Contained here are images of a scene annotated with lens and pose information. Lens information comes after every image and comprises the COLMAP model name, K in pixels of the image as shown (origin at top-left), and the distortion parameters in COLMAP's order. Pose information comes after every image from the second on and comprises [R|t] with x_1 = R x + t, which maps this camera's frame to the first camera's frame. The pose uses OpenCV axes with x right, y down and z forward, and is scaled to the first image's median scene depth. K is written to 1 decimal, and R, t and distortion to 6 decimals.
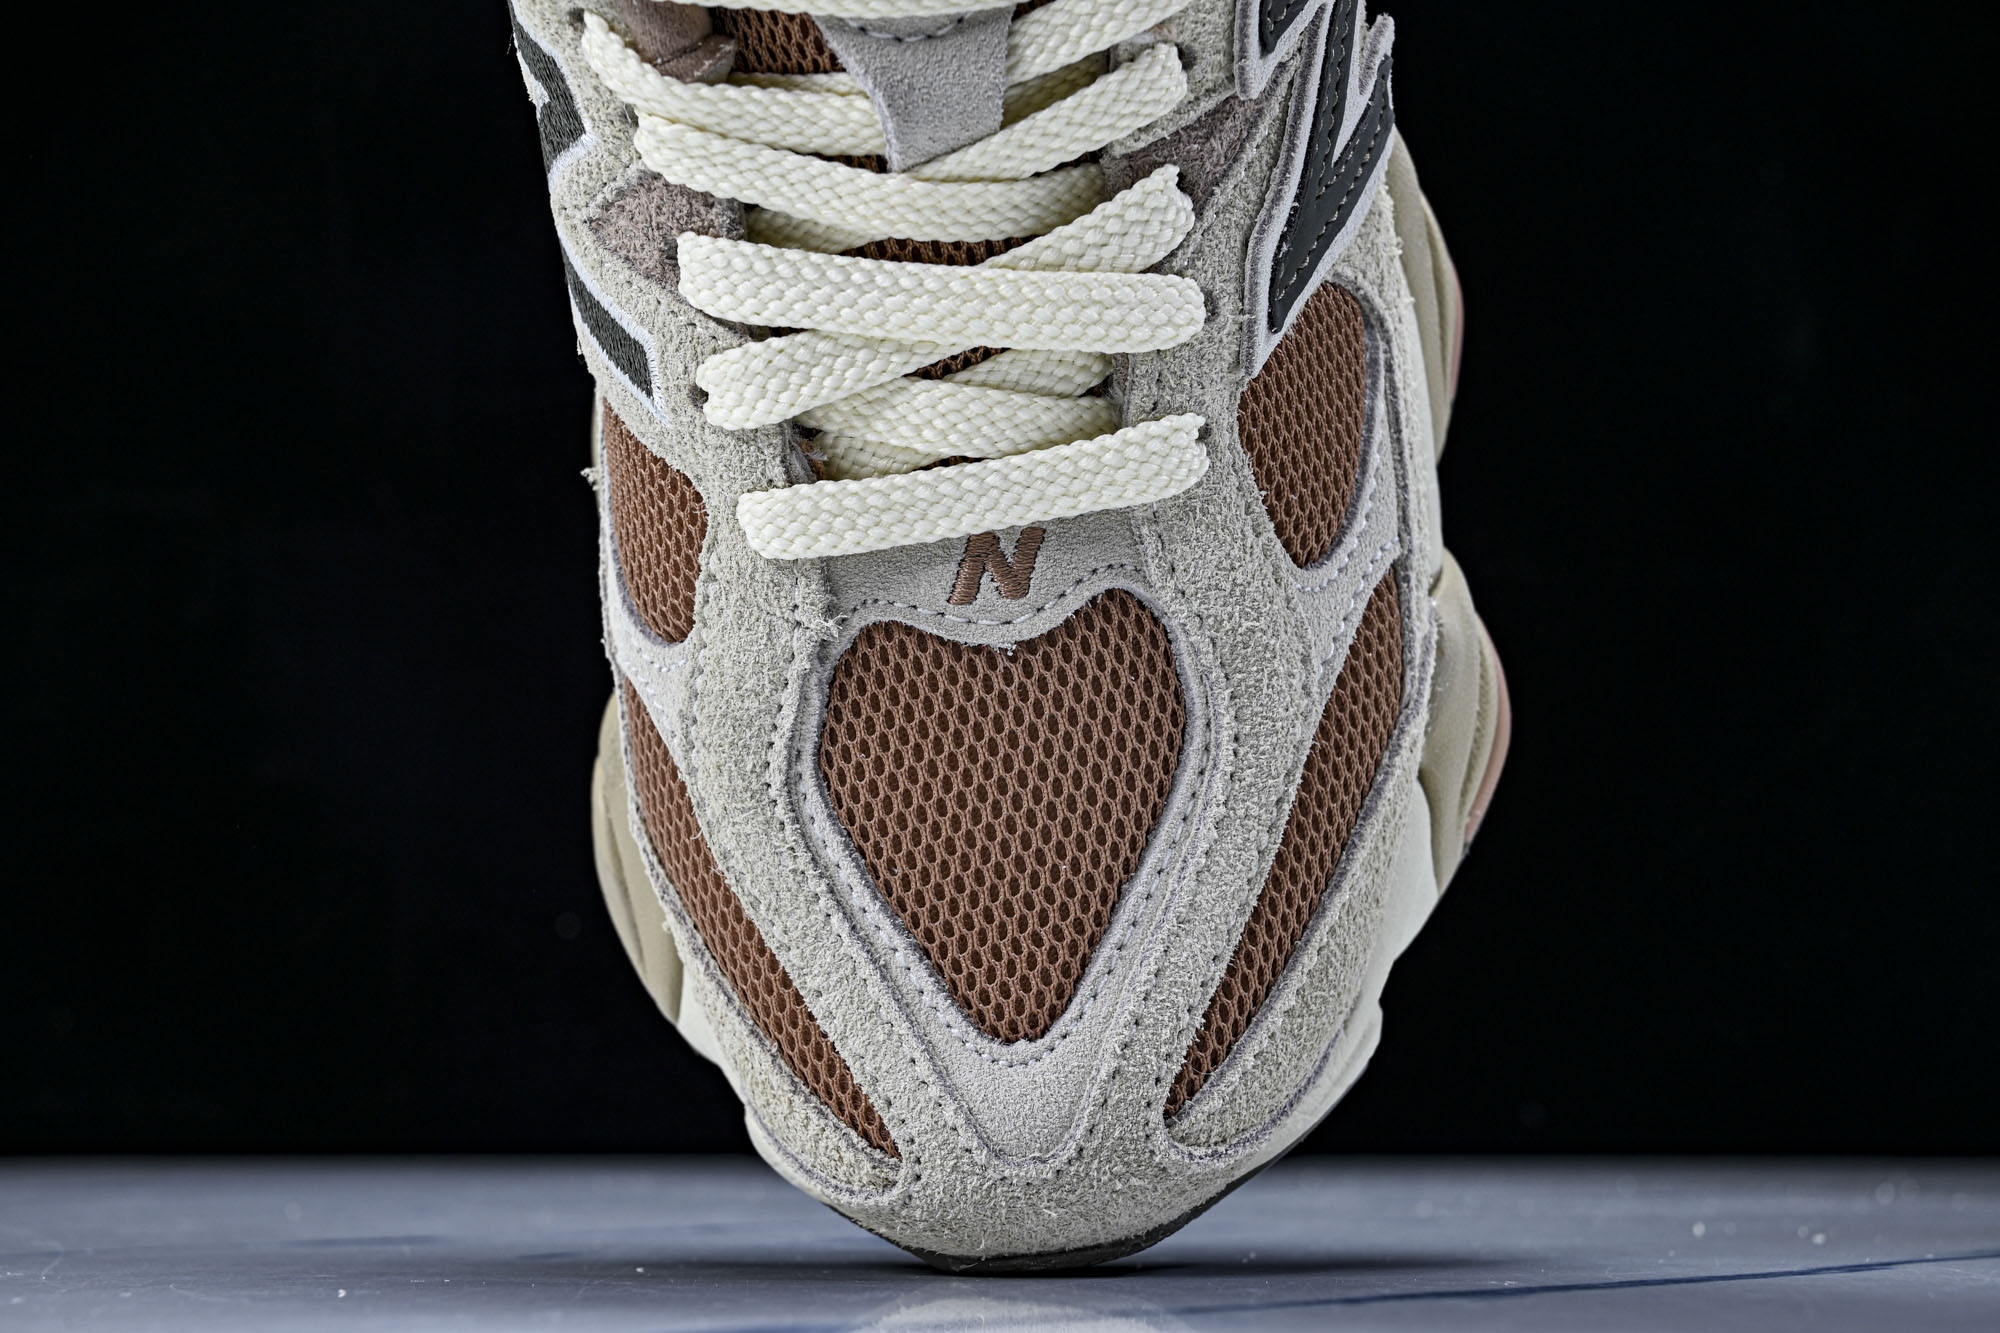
lens RADIAL K [[3384.6, 0, 1000.0], [0, 3384.6, 666.5], [0, 0, 1]] dist [-0.007801, 0.093061]
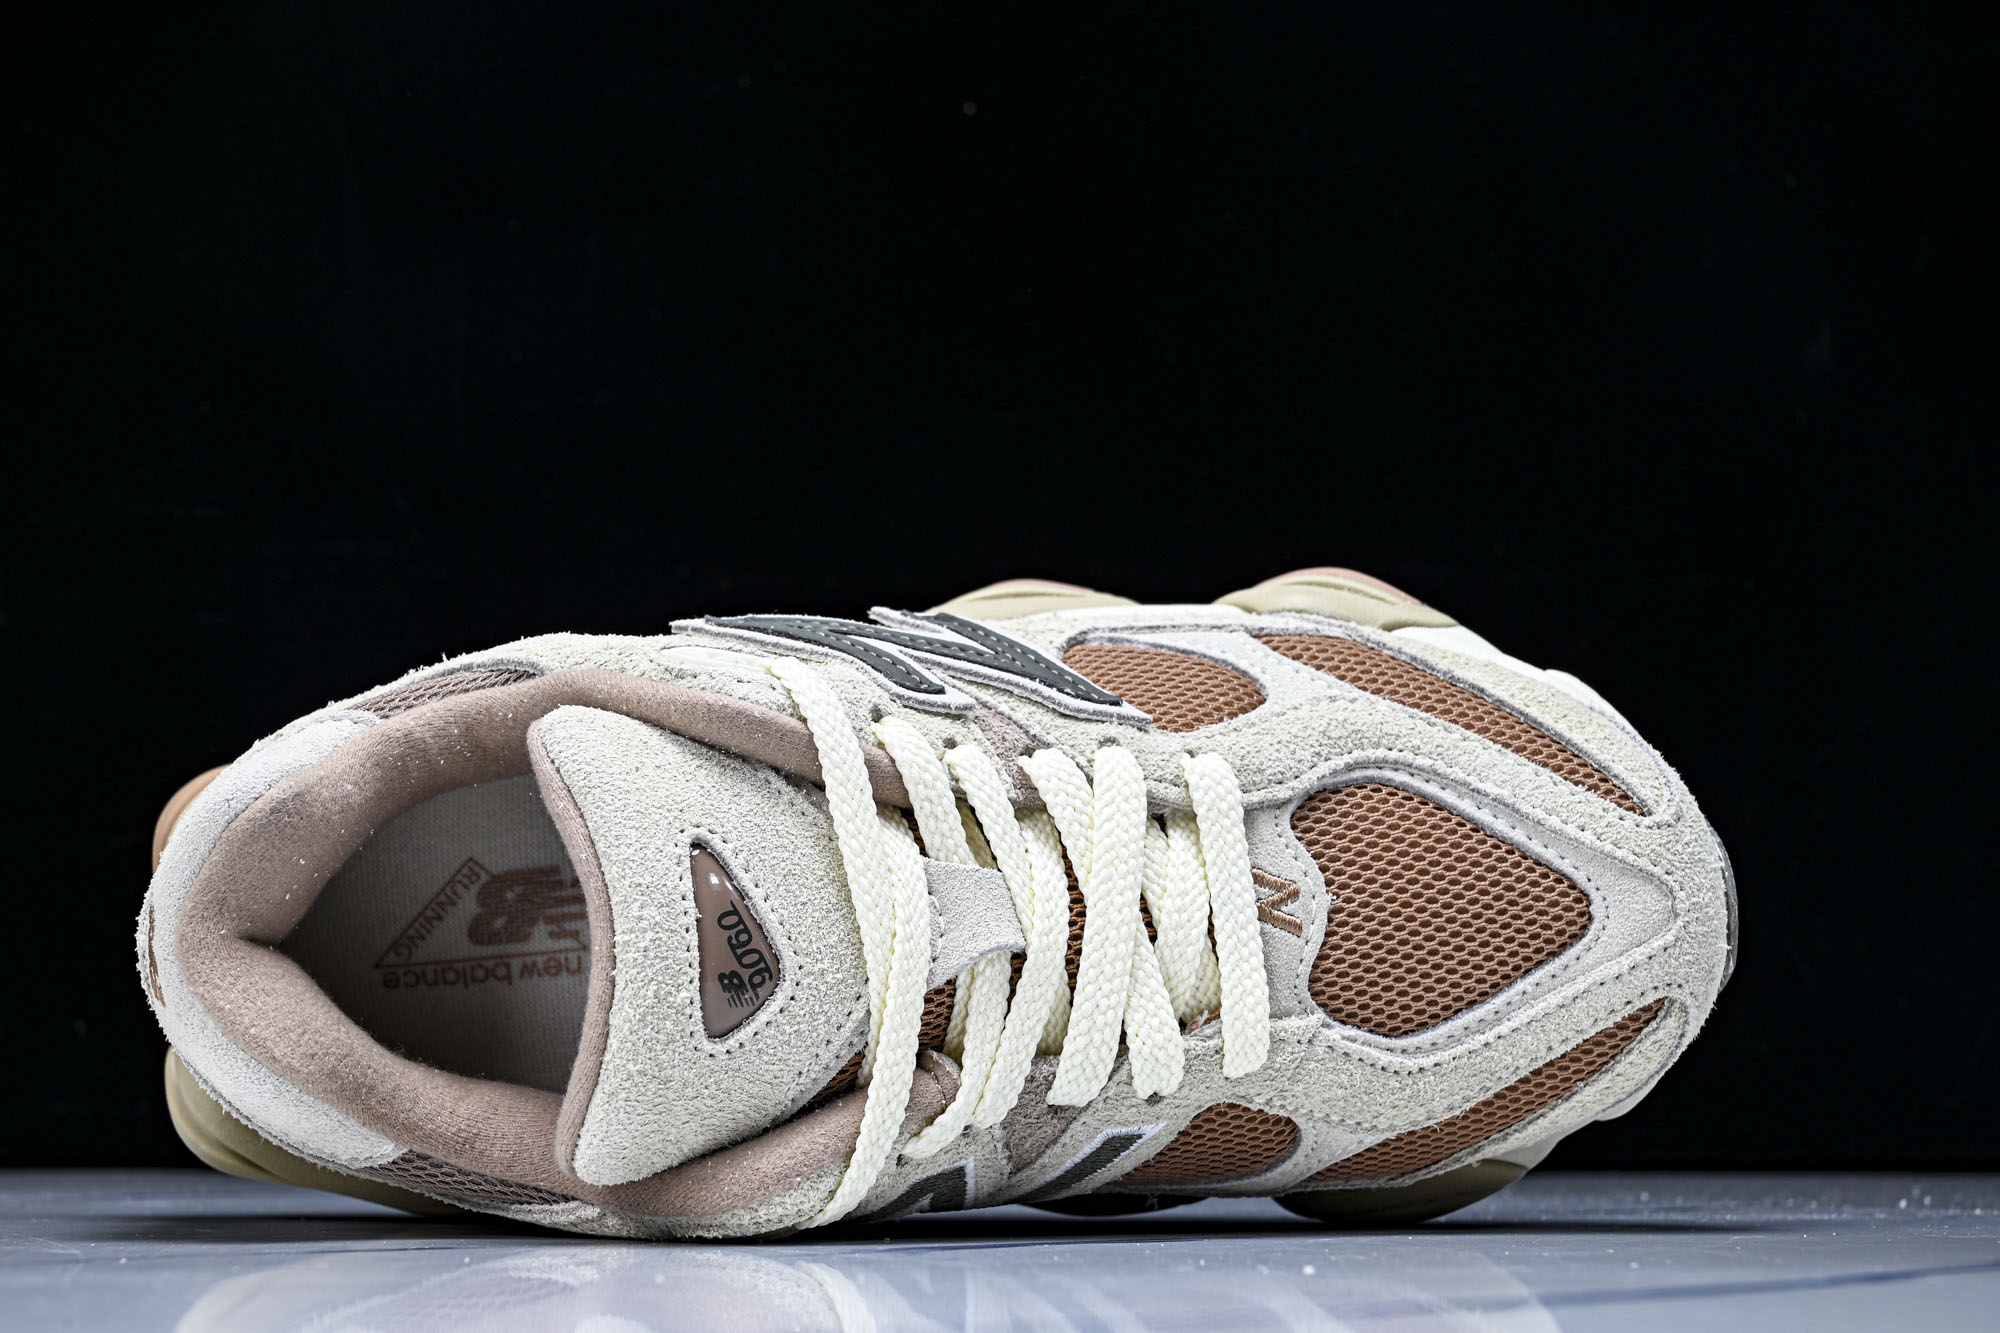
lens RADIAL K [[3384.6, 0, 1000.0], [0, 3384.6, 666.5], [0, 0, 1]] dist [-0.007801, 0.093061]
pose [[0.063198, -0.988169, 0.139745, -0.111279], [0.992966, 0.076308, 0.090532, -0.285387], [-0.100124, 0.133041, 0.986040, -0.433989]]
